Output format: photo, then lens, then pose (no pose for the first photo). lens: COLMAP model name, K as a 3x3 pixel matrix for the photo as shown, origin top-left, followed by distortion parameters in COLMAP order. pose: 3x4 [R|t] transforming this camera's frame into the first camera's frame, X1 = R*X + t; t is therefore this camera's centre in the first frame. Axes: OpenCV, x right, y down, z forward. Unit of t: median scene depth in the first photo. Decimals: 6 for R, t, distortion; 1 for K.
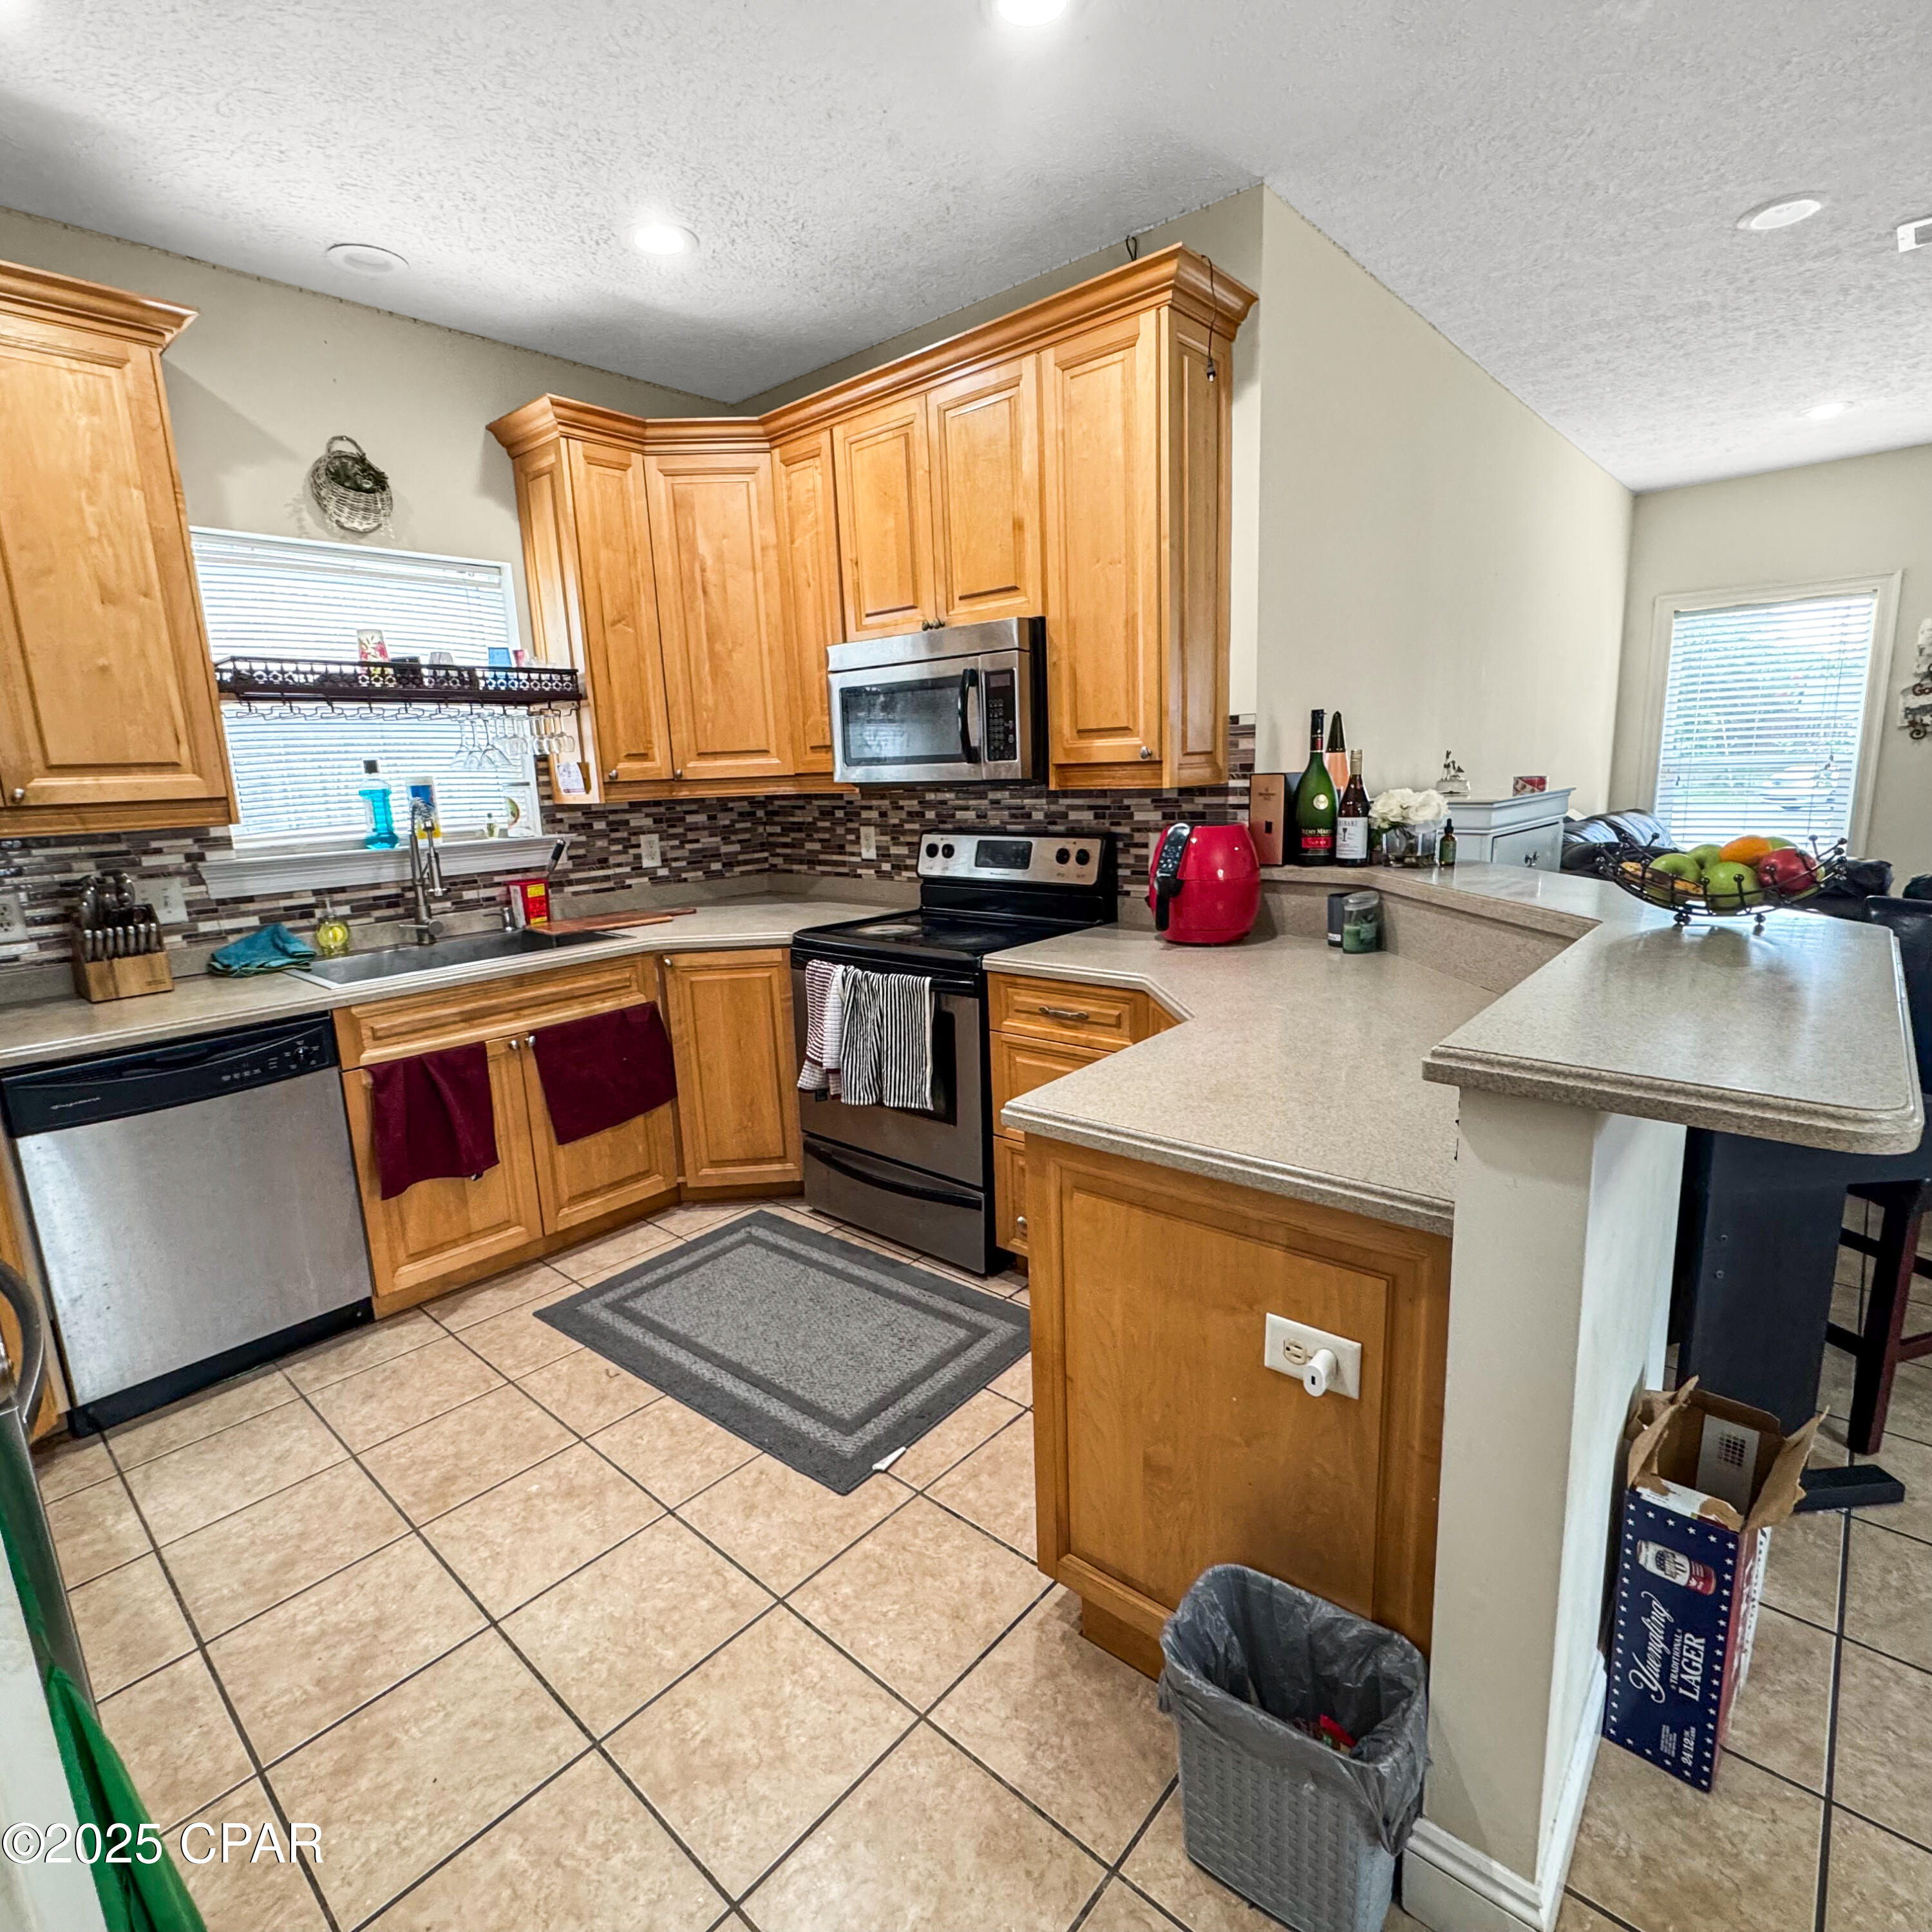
lens RADIAL K [[1023.2, 0, 1019.3], [0, 1023.2, 1015.0], [0, 0, 1]] dist [0.000644, -0.001523]
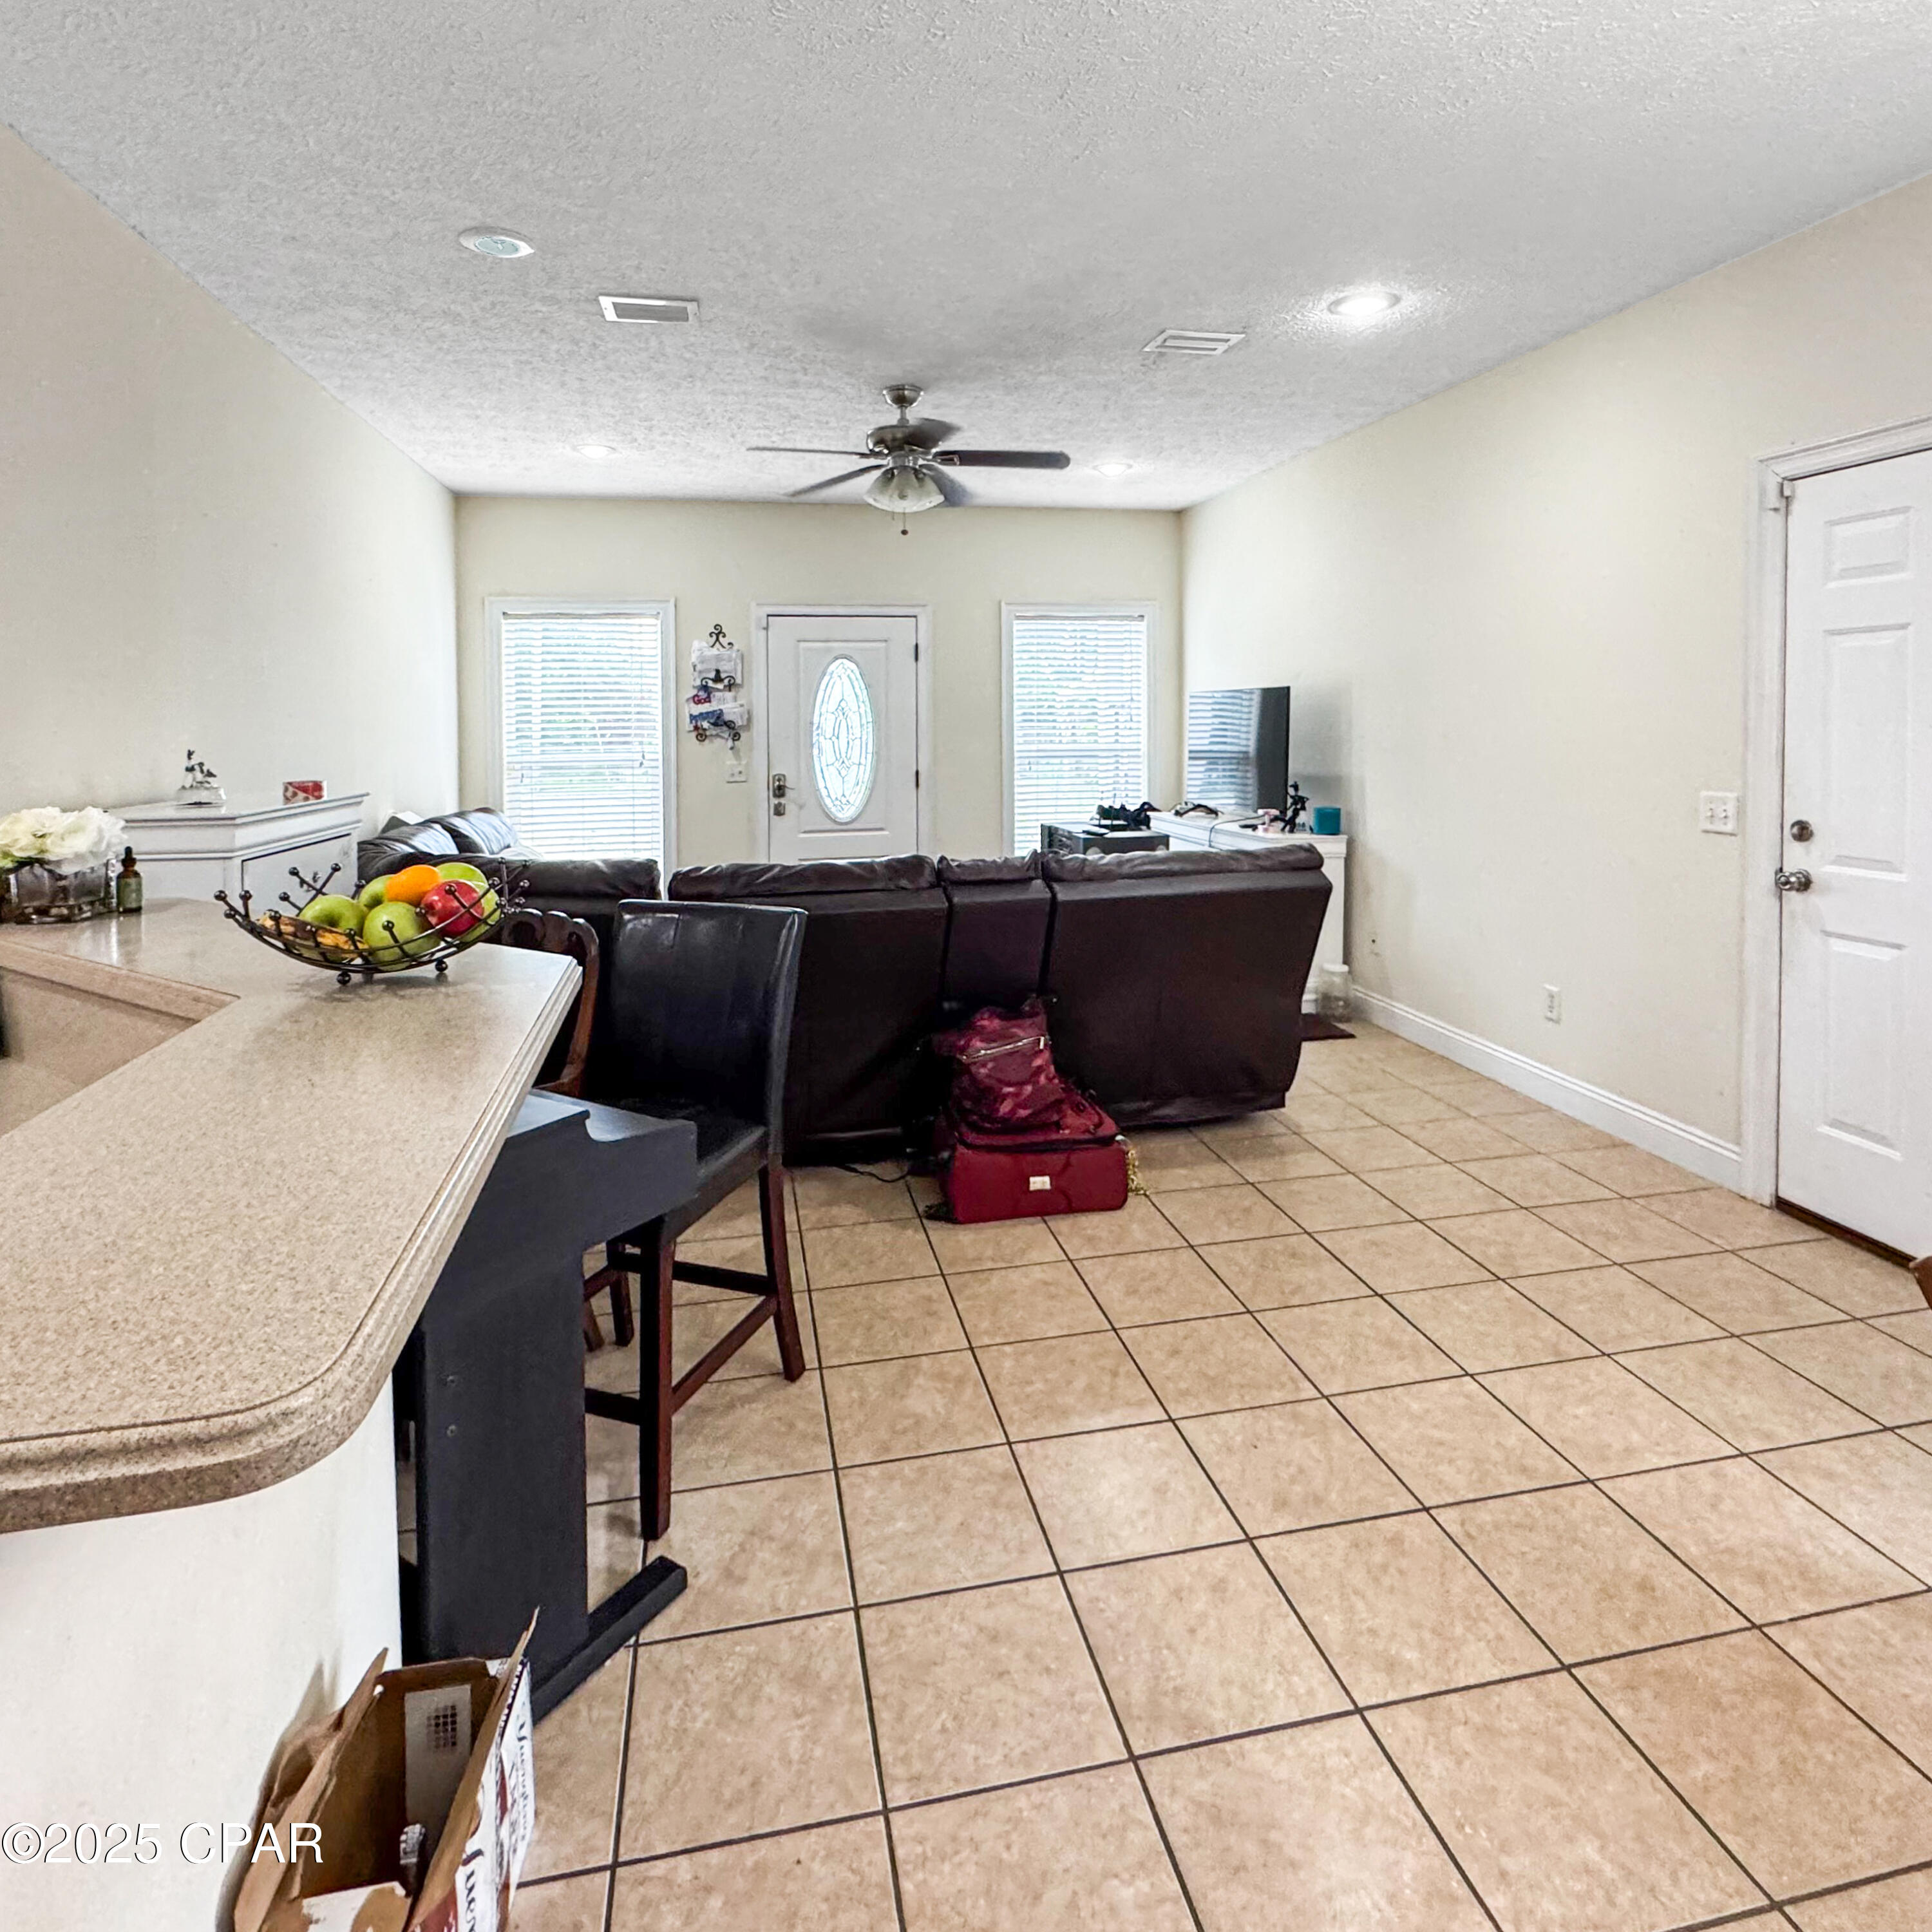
lens RADIAL K [[1066.1, 0, 966.0], [0, 1066.1, 966.0], [0, 0, 1]] dist [0.004044, -0.000014]
pose [[0.607514, -0.149518, 0.780109, 0.098577], [0.186455, 0.981526, 0.042920, -0.016711], [-0.772115, 0.119381, 0.624169, 0.041590]]
